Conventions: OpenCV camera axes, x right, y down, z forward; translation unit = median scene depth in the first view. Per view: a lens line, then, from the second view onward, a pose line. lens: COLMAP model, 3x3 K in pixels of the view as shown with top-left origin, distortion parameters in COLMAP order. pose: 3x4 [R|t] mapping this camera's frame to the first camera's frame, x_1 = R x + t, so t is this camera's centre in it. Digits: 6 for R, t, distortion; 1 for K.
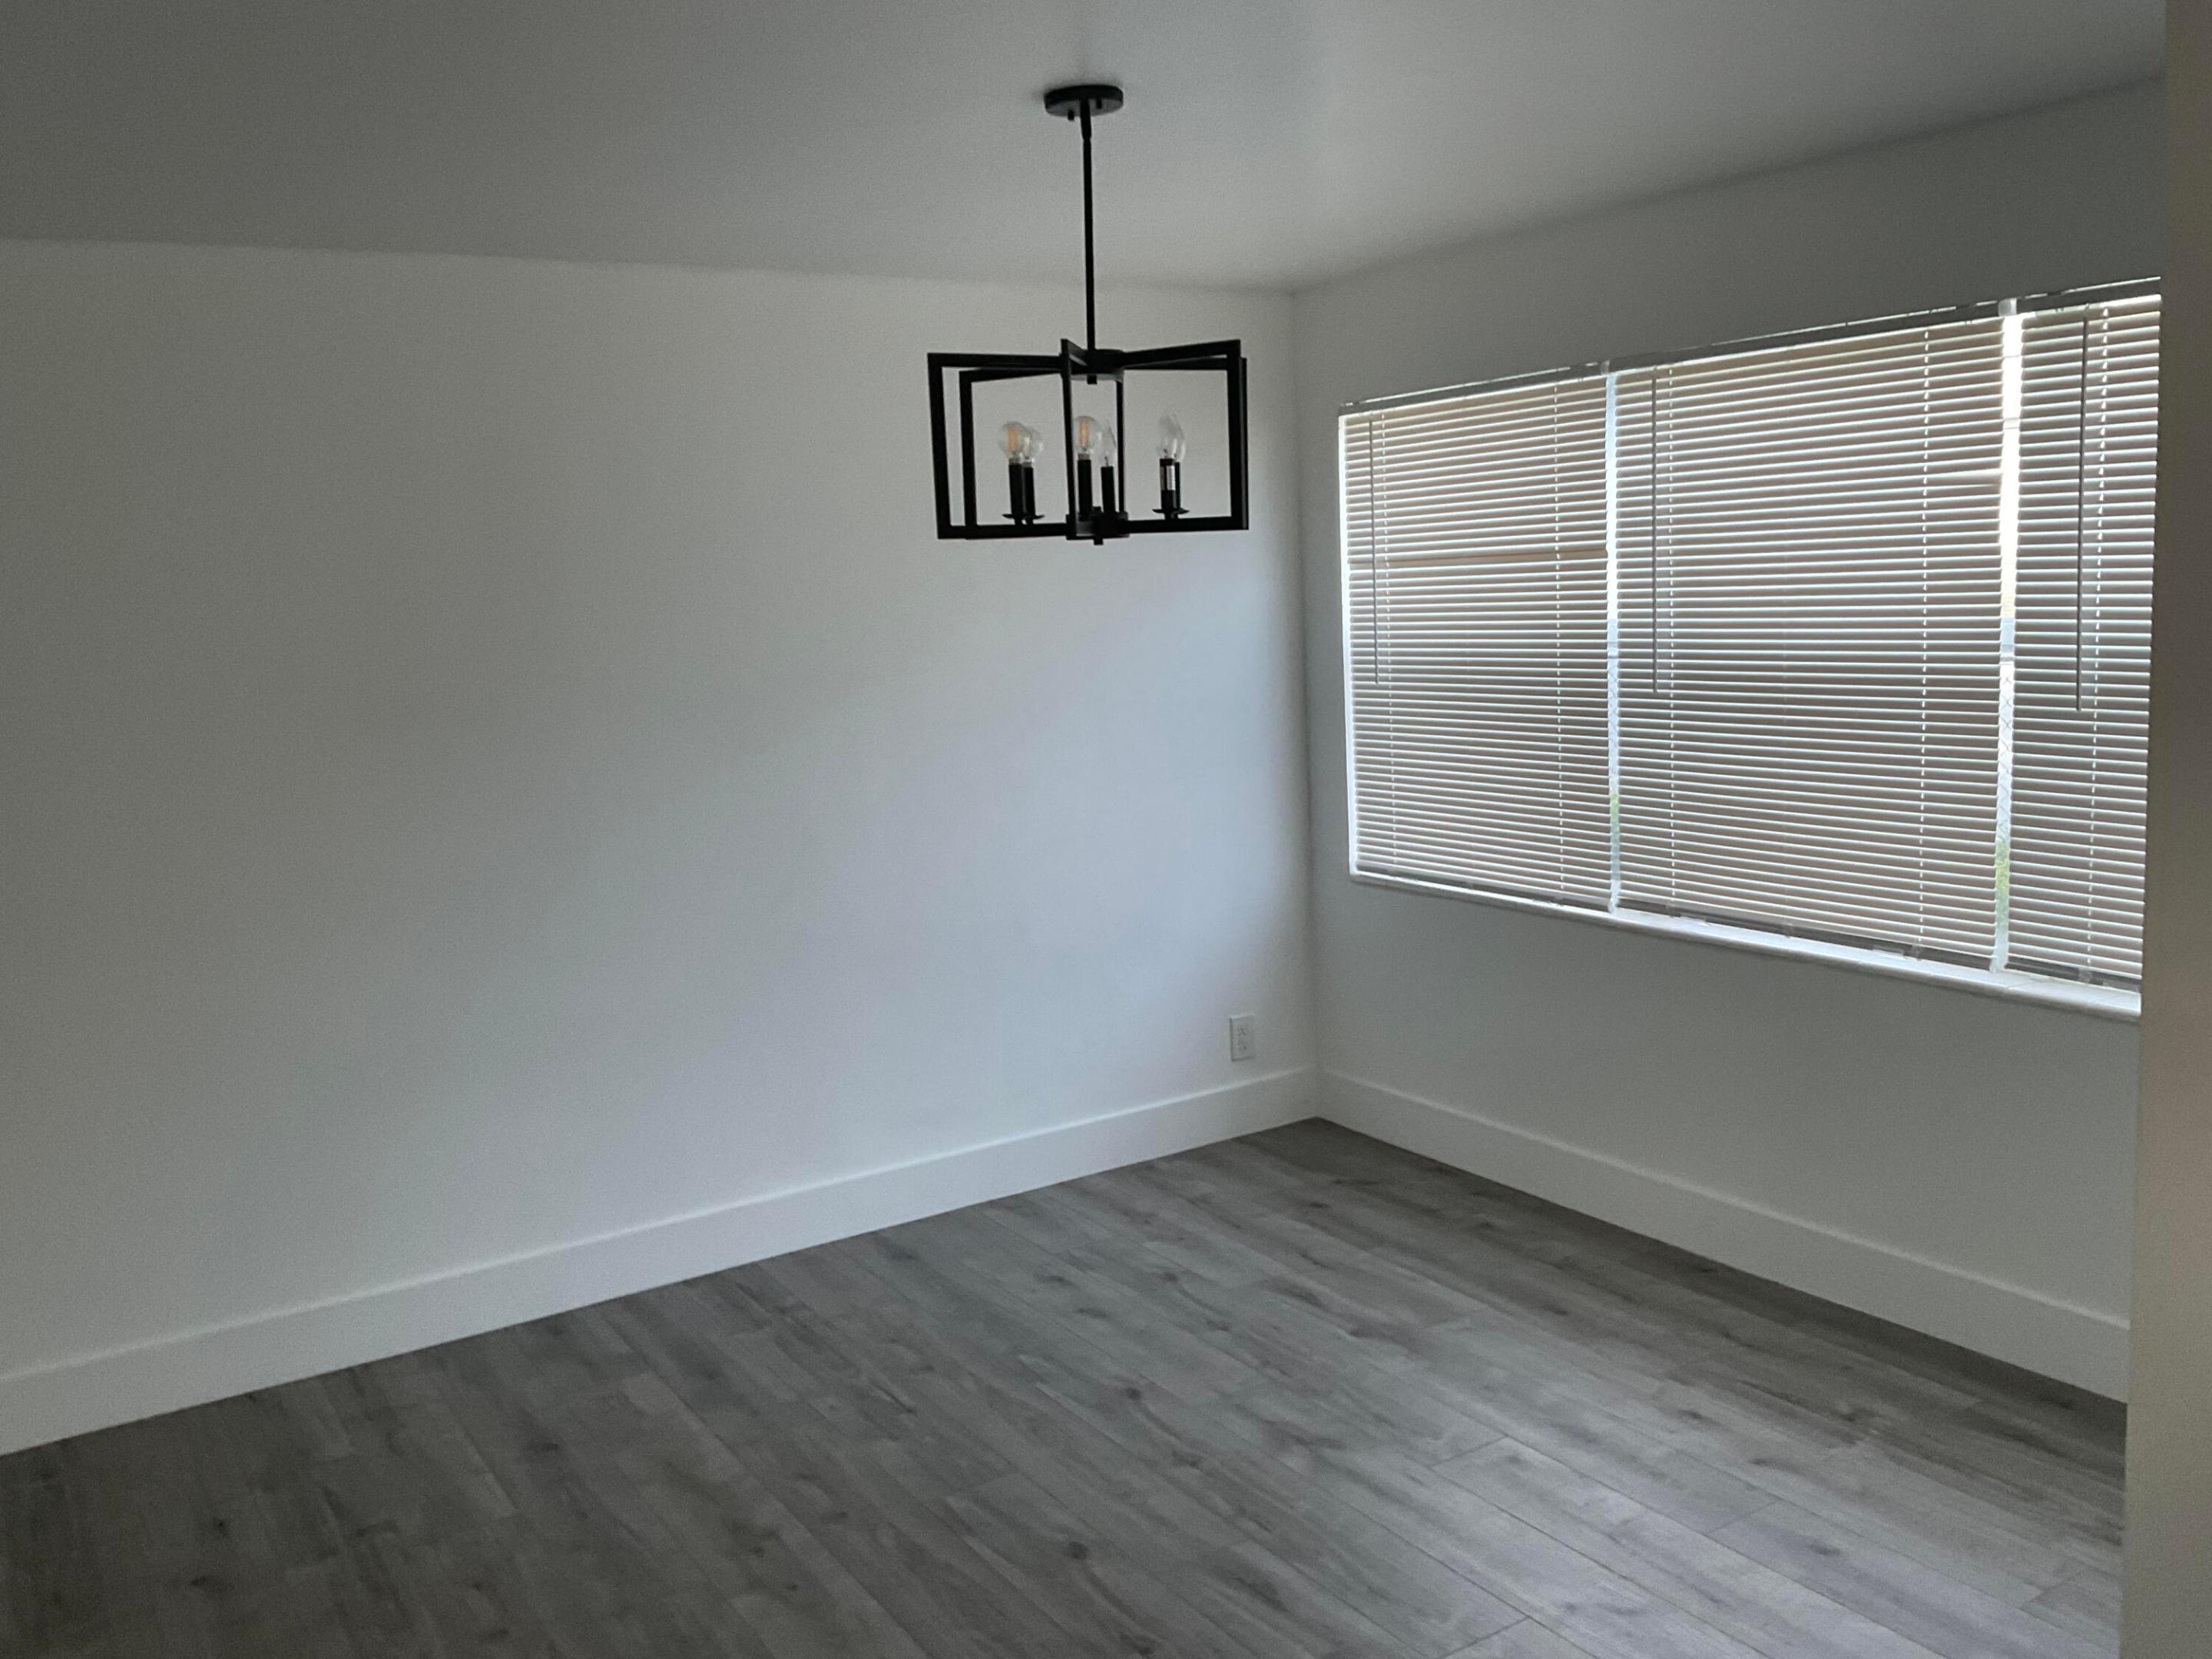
lens RADIAL K [[1842.6, 0, 1106.0], [0, 1842.6, 829.5], [0, 0, 1]] dist [0.130543, -0.268088]
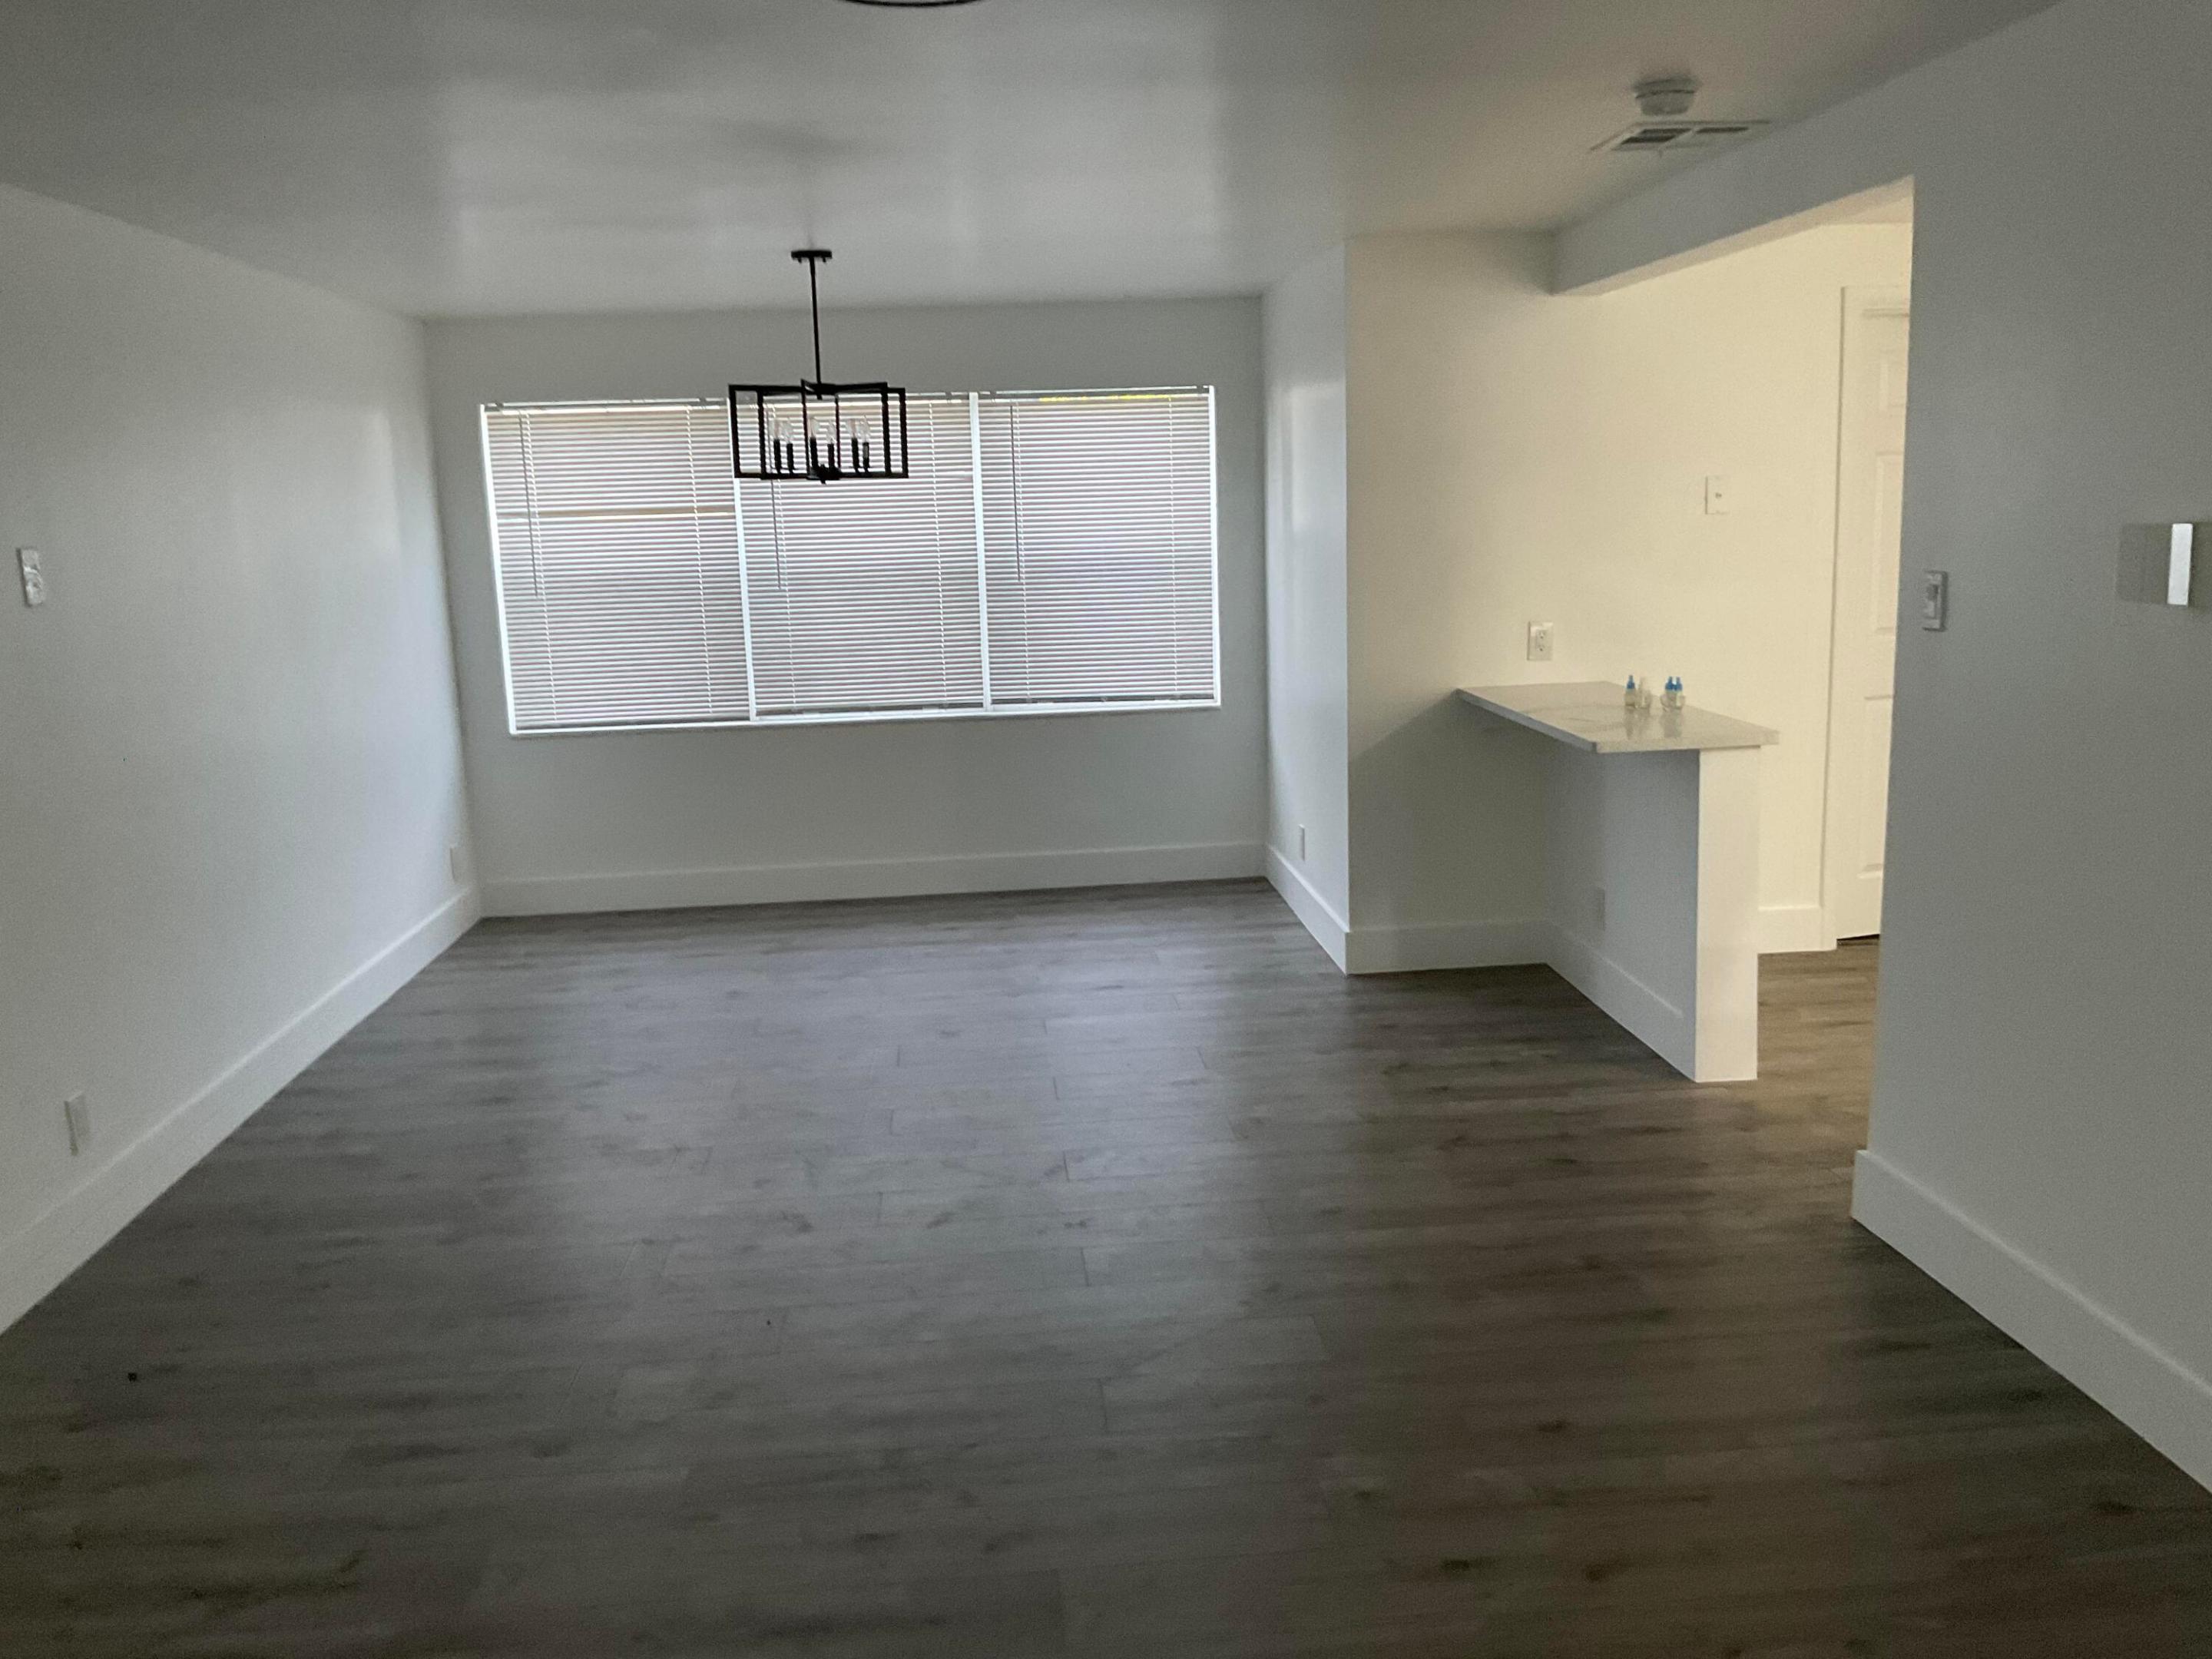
lens RADIAL K [[1842.6, 0, 1106.0], [0, 1842.6, 829.5], [0, 0, 1]] dist [0.130543, -0.268088]
pose [[0.467144, -0.122021, 0.875721, -1.438852], [0.136631, 0.988497, 0.064850, 0.103746], [-0.873561, 0.089356, 0.478442, -0.130267]]
